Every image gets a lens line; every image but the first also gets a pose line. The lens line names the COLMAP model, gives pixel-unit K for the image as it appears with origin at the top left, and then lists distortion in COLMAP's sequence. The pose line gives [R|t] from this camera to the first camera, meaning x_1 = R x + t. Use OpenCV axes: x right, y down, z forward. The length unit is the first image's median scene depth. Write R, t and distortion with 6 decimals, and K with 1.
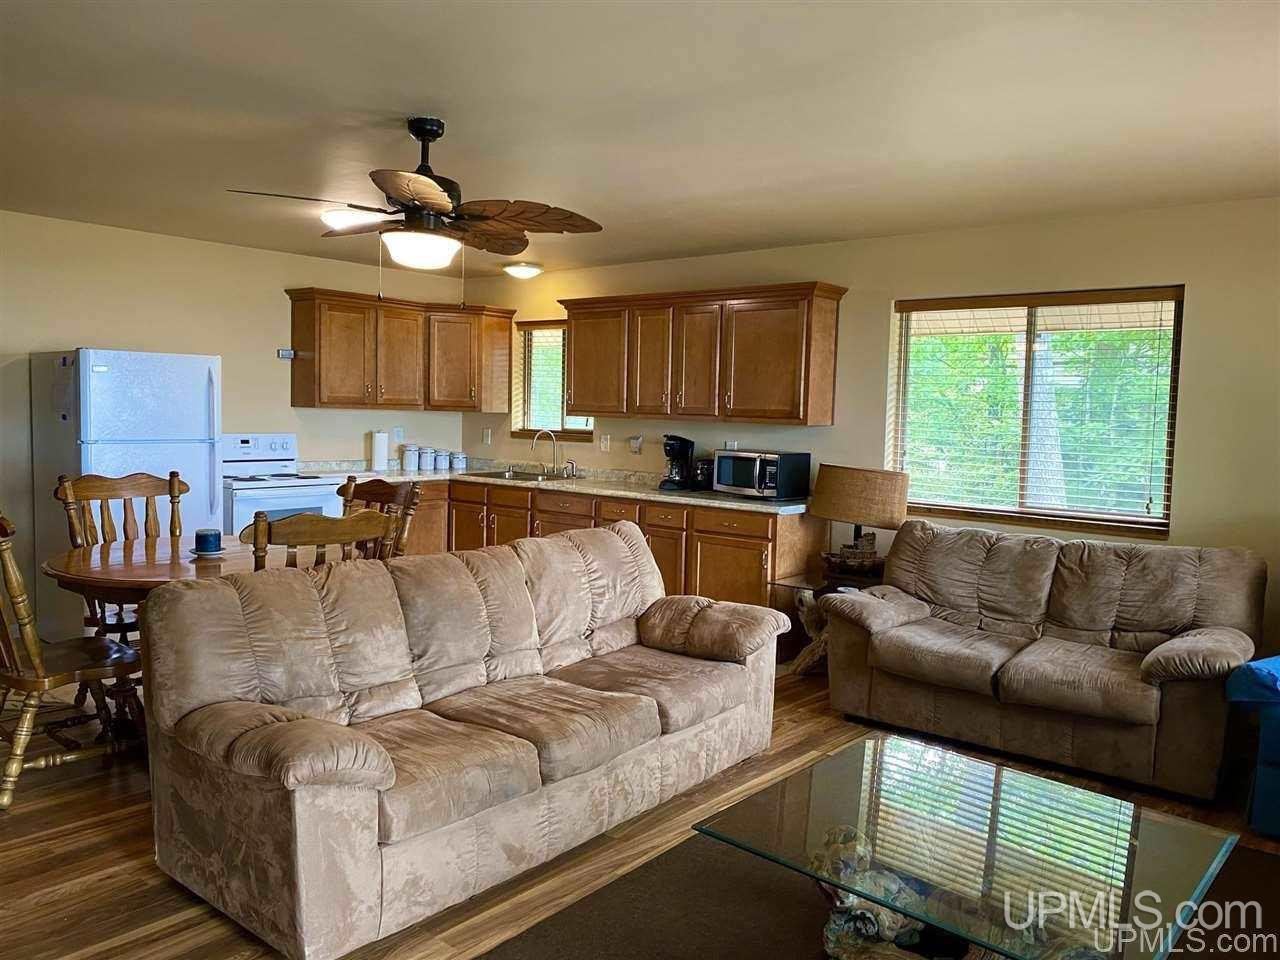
lens RADIAL K [[970.8, 0, 637.8], [0, 970.8, 474.2], [0, 0, 1]] dist [0.092636, -0.131708]
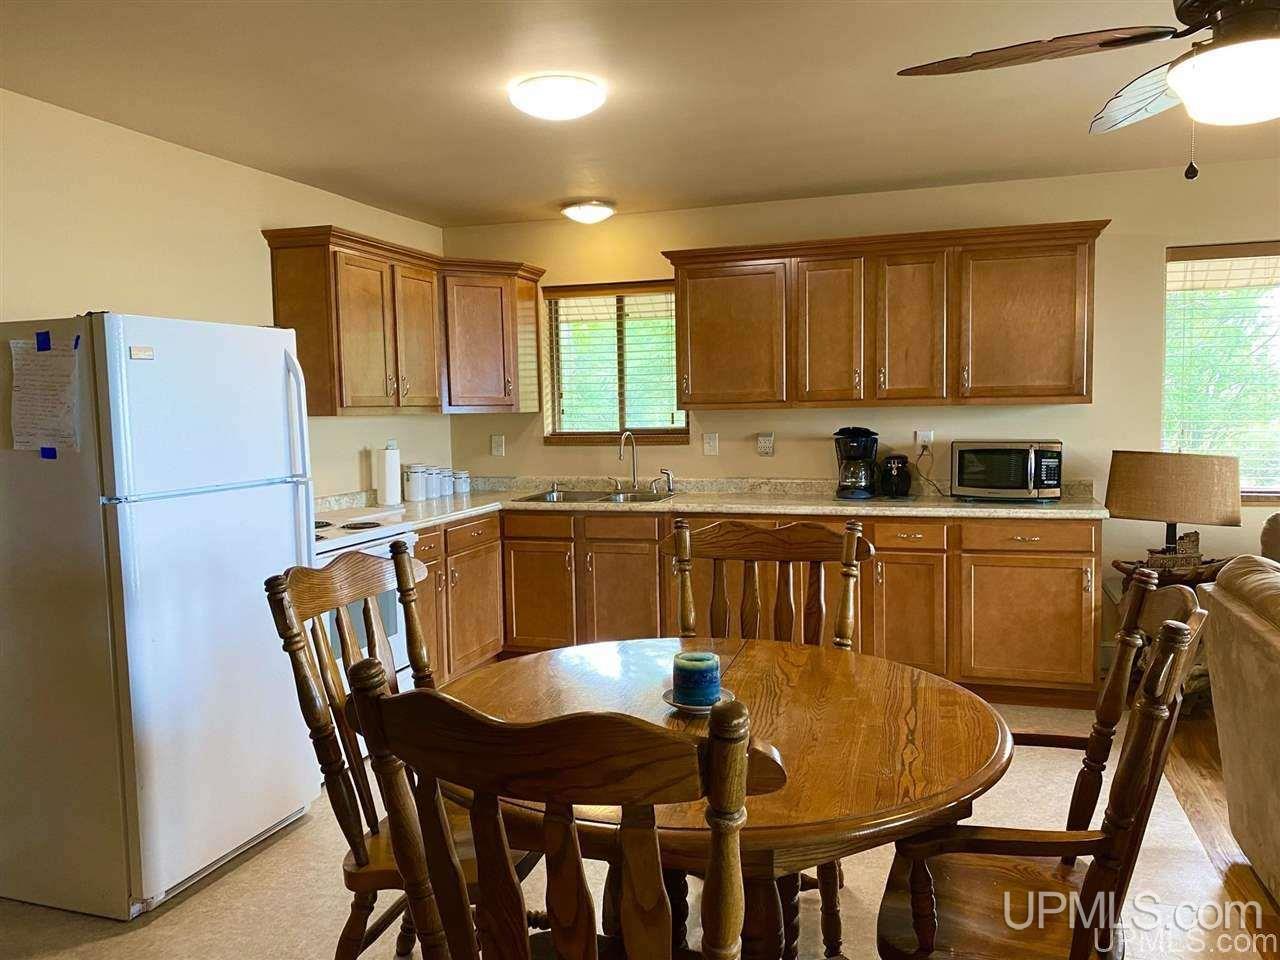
lens RADIAL K [[968.6, 0, 642.6], [0, 968.6, 475.2], [0, 0, 1]] dist [0.120738, -0.224345]
pose [[0.925507, -0.072400, 0.371745, -0.513782], [0.069926, 0.997349, 0.020152, -0.037519], [-0.372219, 0.007344, 0.928116, 0.445303]]
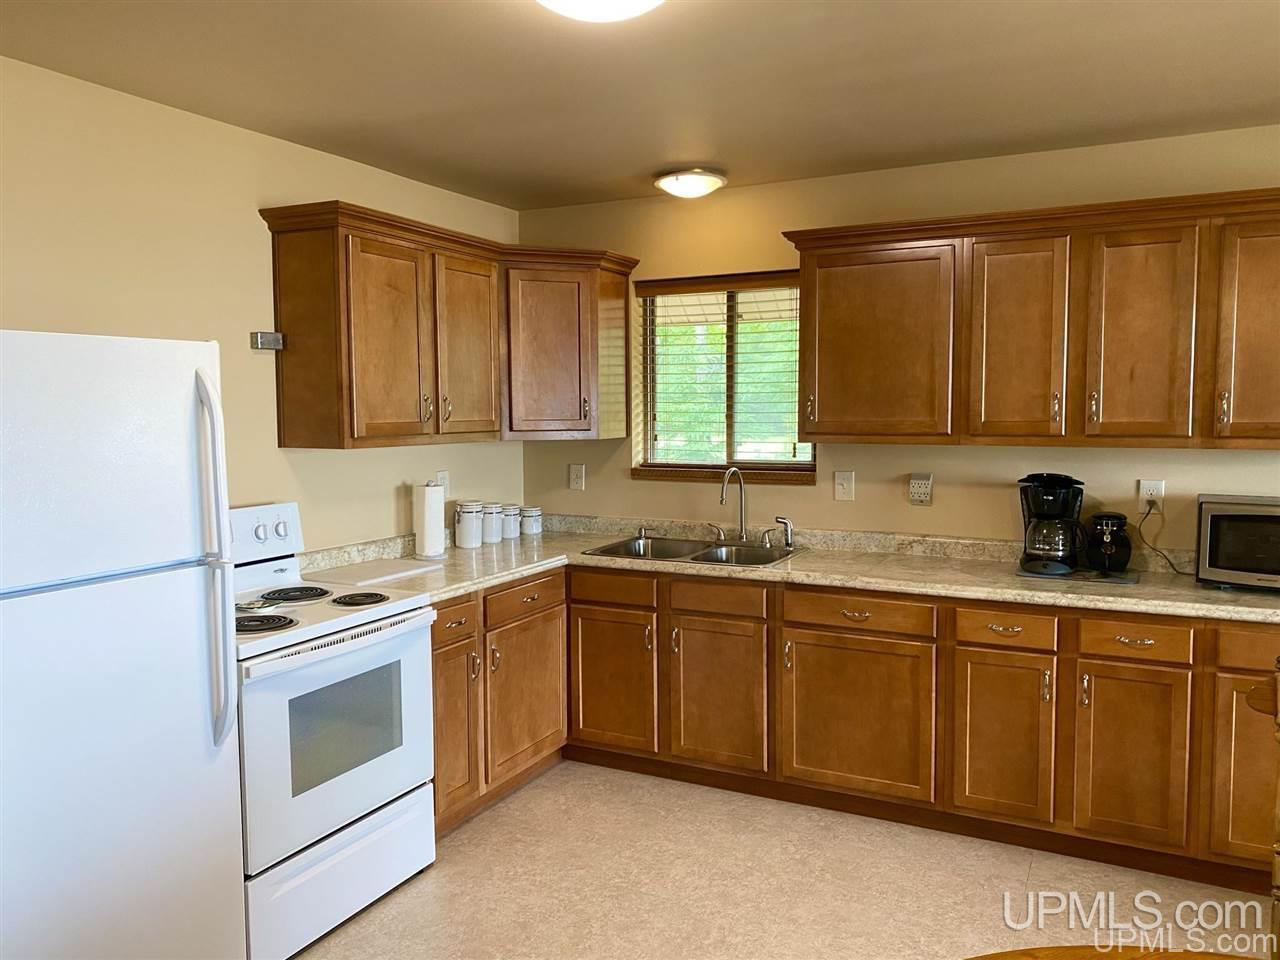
lens RADIAL K [[970.8, 0, 637.8], [0, 970.8, 474.2], [0, 0, 1]] dist [0.092636, -0.131708]
pose [[0.972852, -0.048617, 0.226265, -0.397540], [0.047099, 0.998817, 0.012102, -0.072377], [-0.226586, -0.001117, 0.973991, 0.651747]]
